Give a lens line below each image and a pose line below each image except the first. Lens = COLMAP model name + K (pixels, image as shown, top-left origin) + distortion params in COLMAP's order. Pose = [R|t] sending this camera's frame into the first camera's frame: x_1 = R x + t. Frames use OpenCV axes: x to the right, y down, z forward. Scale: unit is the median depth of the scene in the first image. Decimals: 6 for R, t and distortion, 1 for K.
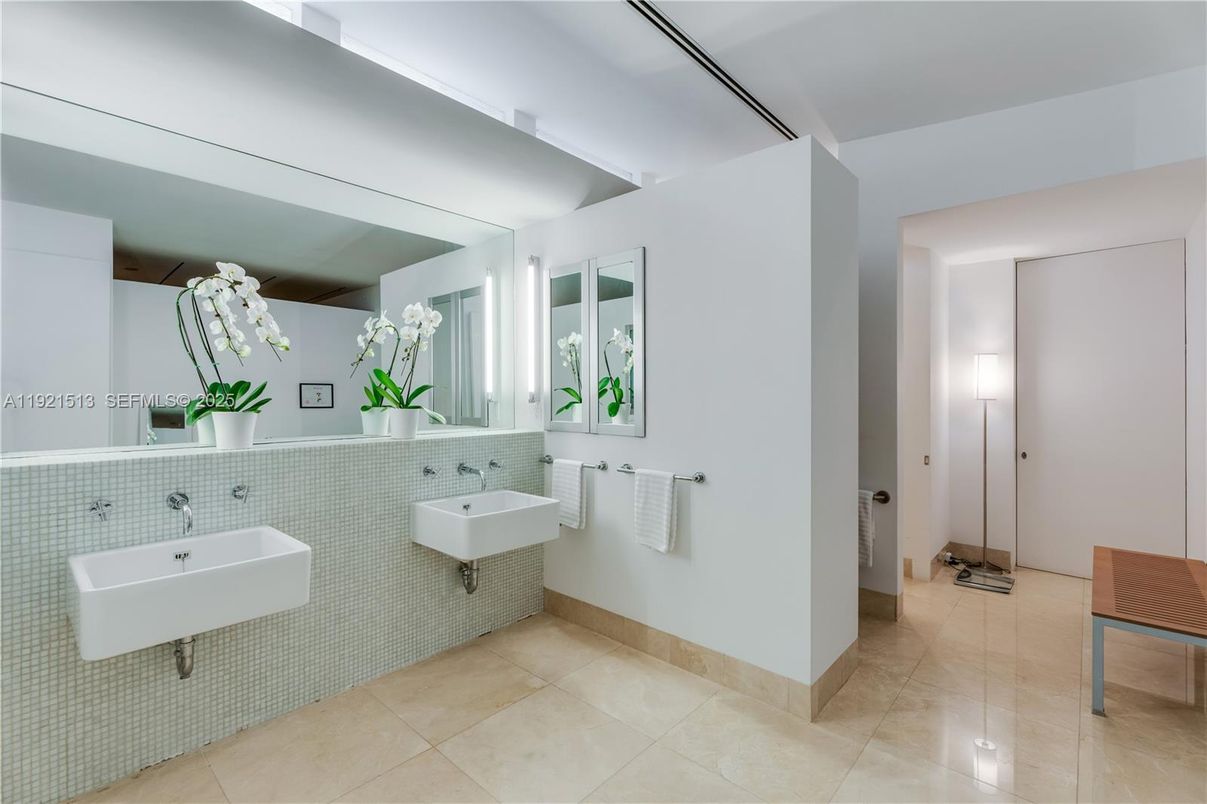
lens RADIAL K [[544.1, 0, 592.9], [0, 544.1, 406.6], [0, 0, 1]] dist [0.002250, -0.000019]
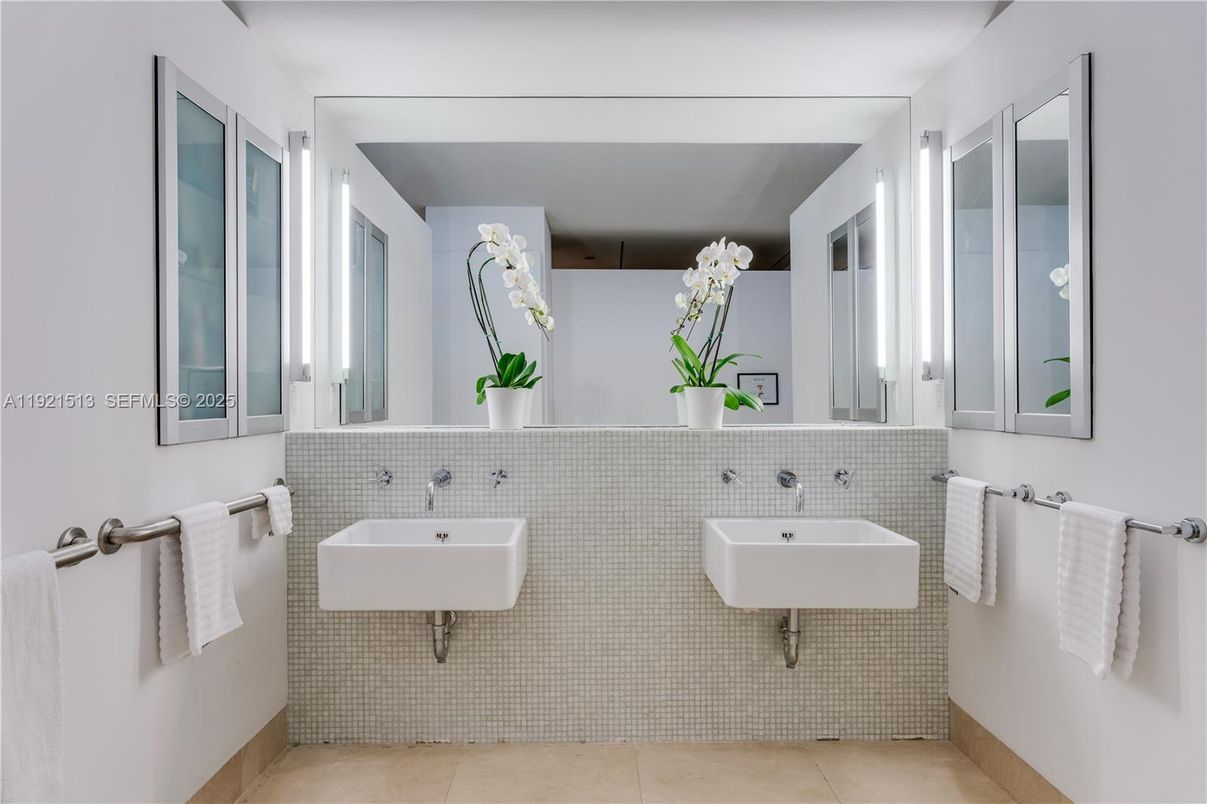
lens RADIAL K [[765.4, 0, 602.2], [0, 765.4, 421.1], [0, 0, 1]] dist [-0.009667, 0.000395]
pose [[0.676653, 0.015572, -0.736137, 0.348054], [-0.012374, 0.999876, 0.009777, 0.044429], [0.736198, 0.002493, 0.676762, 0.238111]]
